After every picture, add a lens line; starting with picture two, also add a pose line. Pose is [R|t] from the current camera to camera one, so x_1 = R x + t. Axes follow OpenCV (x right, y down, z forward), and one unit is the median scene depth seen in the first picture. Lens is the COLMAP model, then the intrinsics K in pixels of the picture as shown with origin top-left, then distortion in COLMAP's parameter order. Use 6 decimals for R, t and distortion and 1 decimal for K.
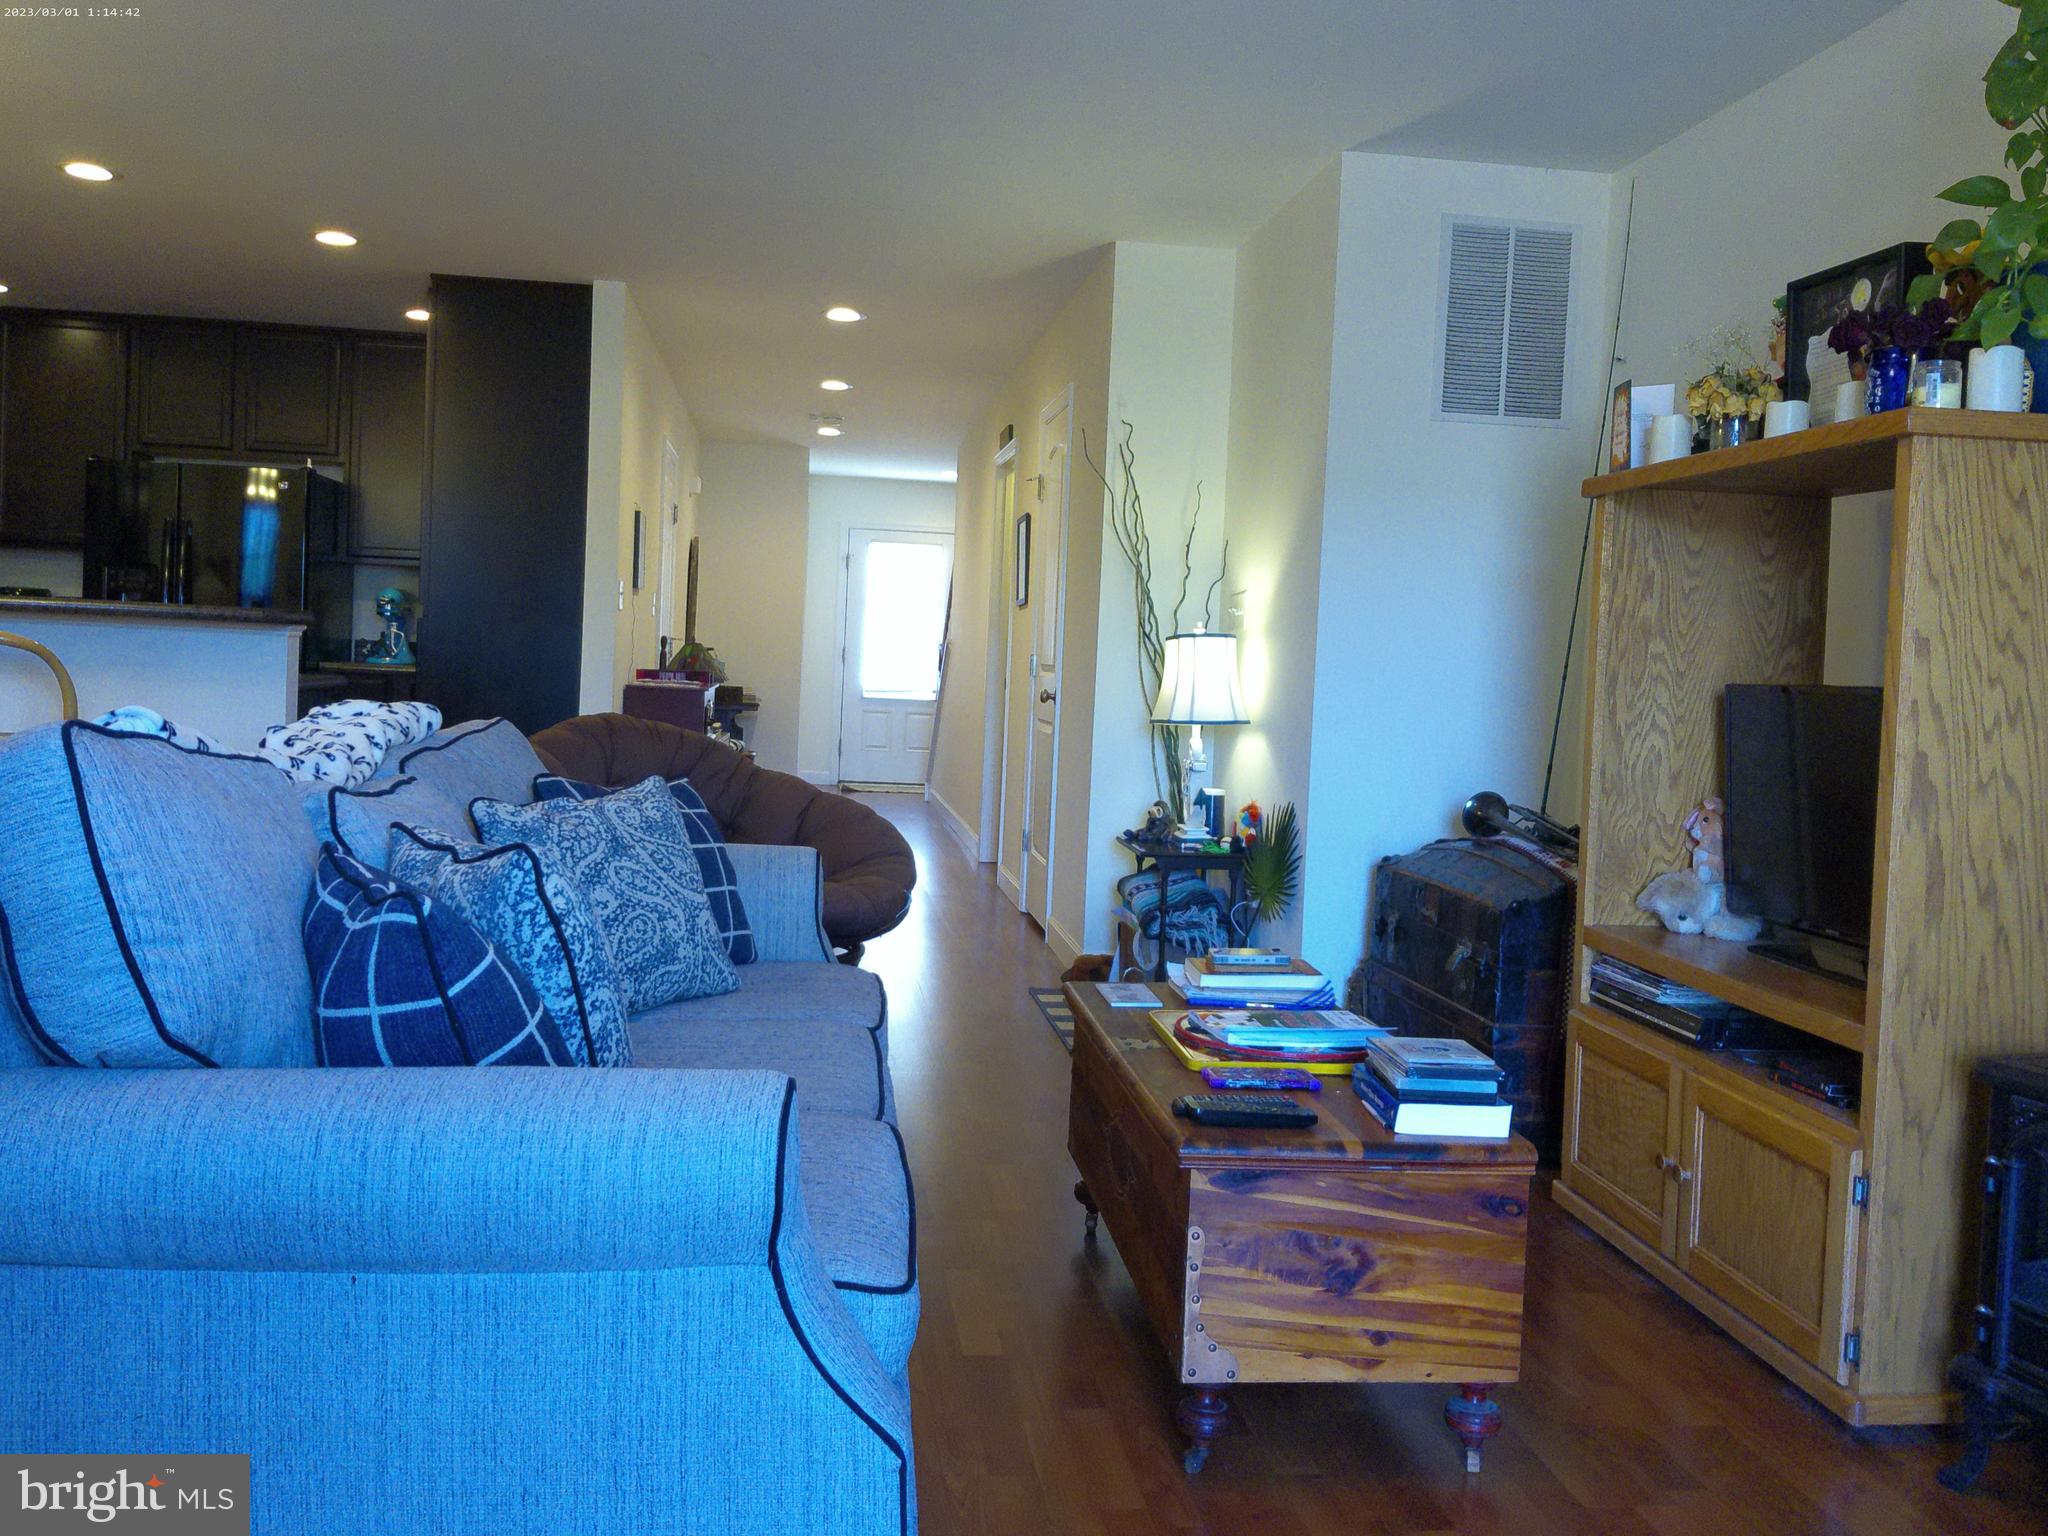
lens RADIAL K [[1736.1, 0, 1025.1], [0, 1736.1, 709.5], [0, 0, 1]] dist [0.081070, -0.141751]
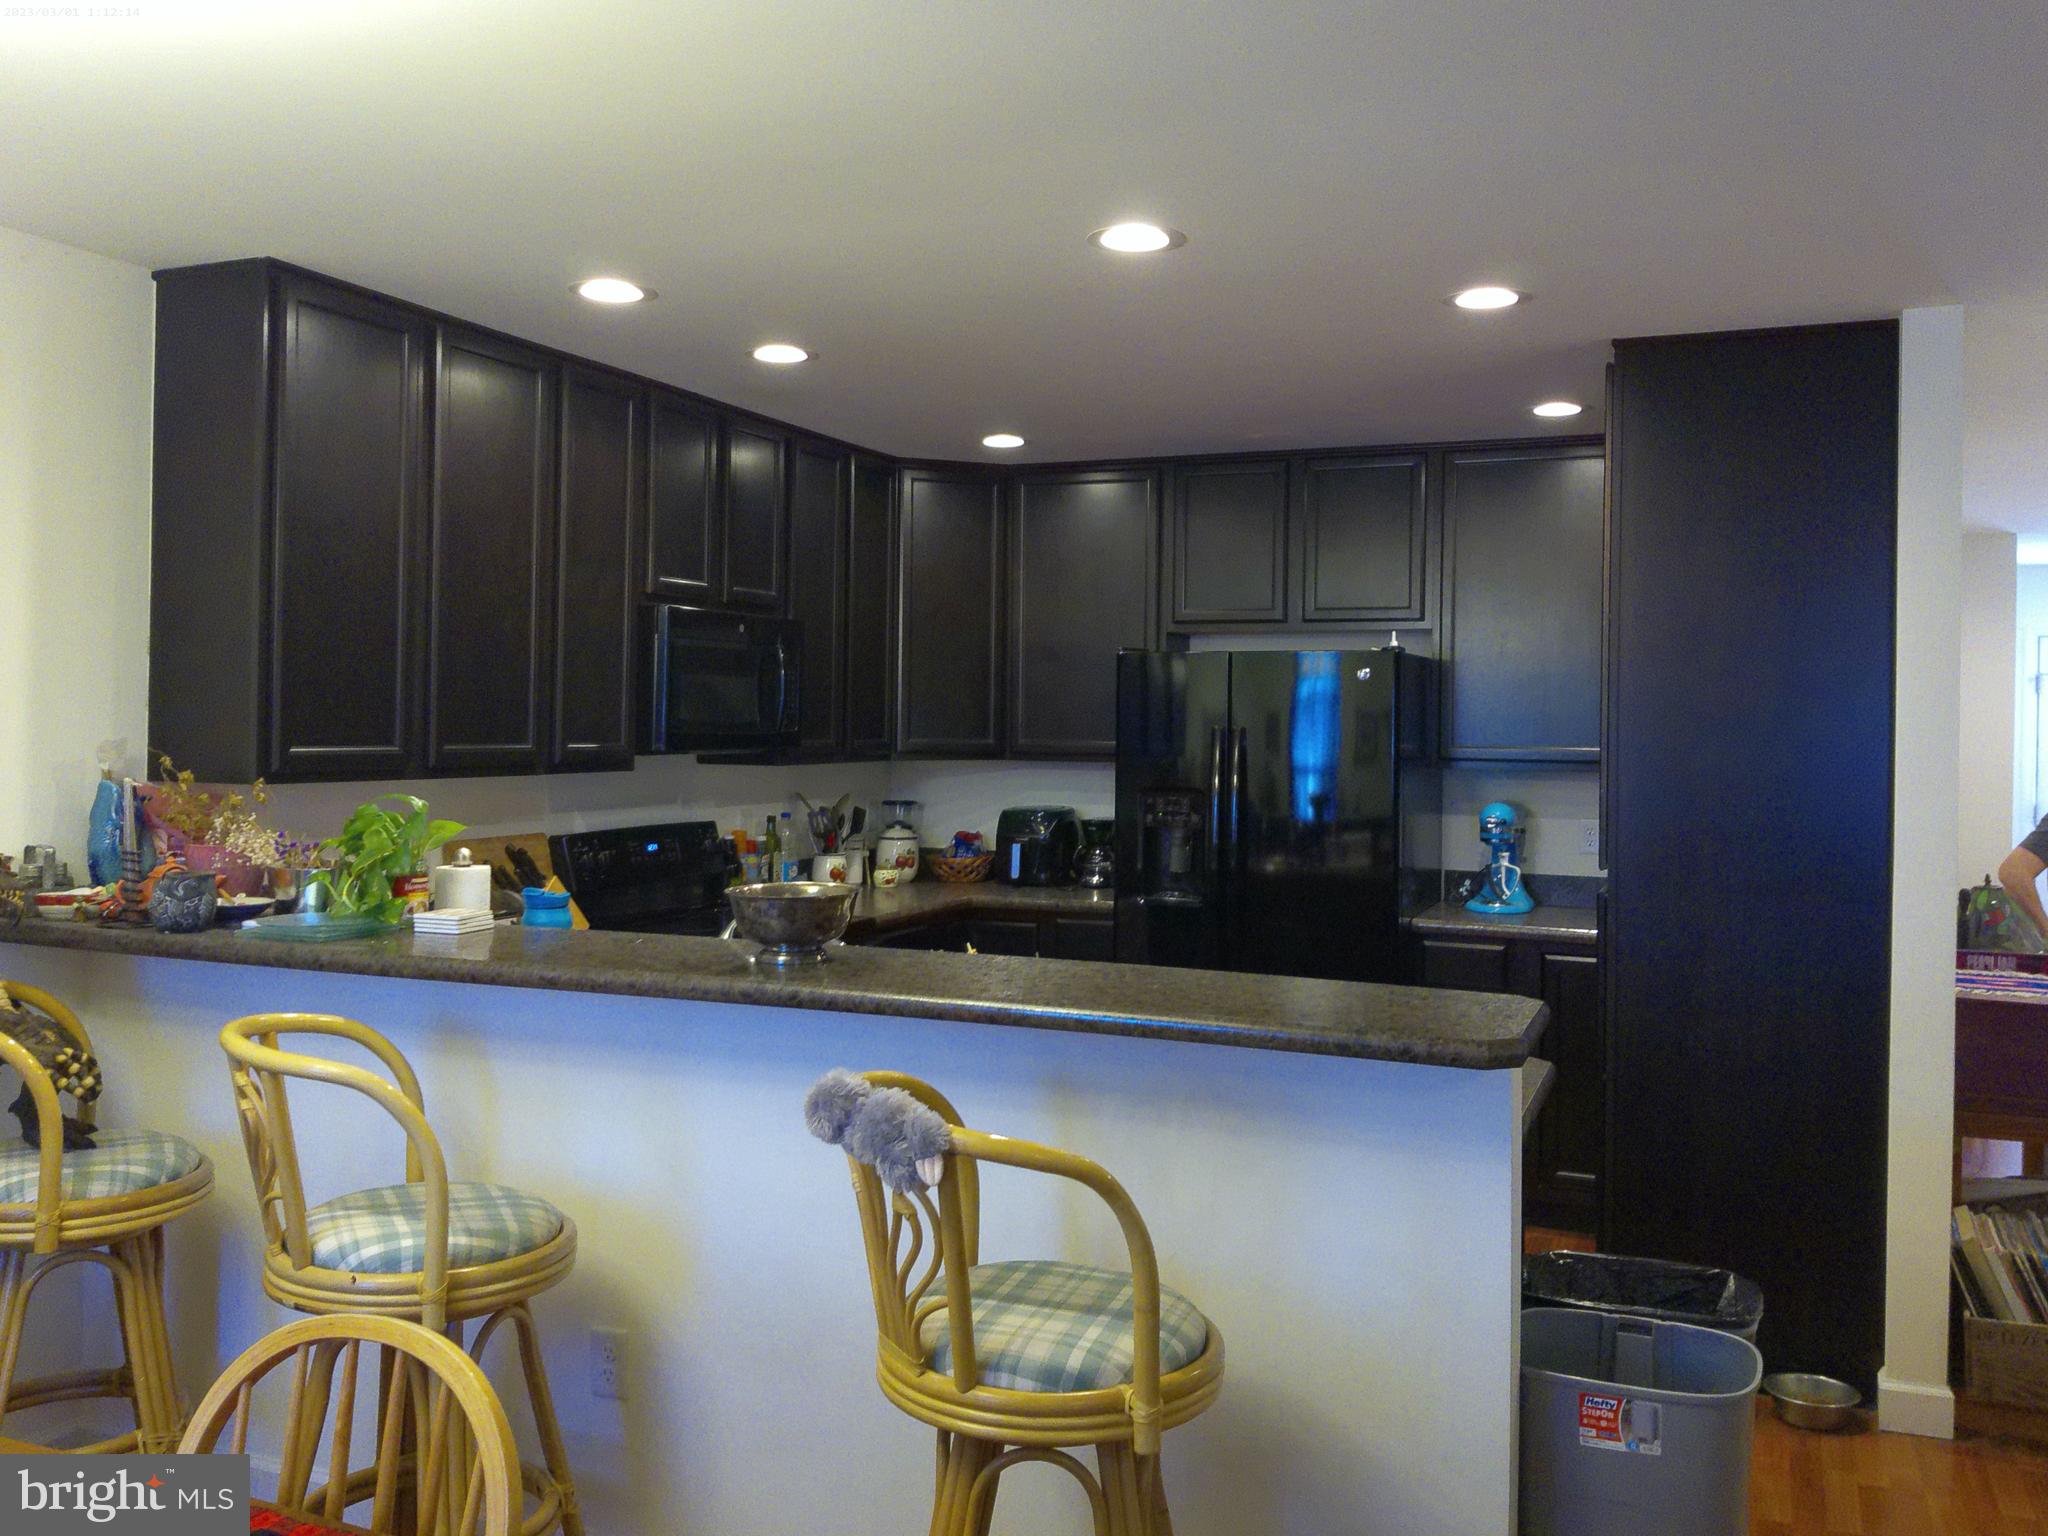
lens RADIAL K [[1736.1, 0, 1025.1], [0, 1736.1, 709.5], [0, 0, 1]] dist [0.081070, -0.141751]
pose [[0.864923, -0.035845, -0.500624, -0.180182], [0.010498, 0.998520, -0.053357, -0.073202], [0.501795, 0.040894, 0.864019, 0.309476]]
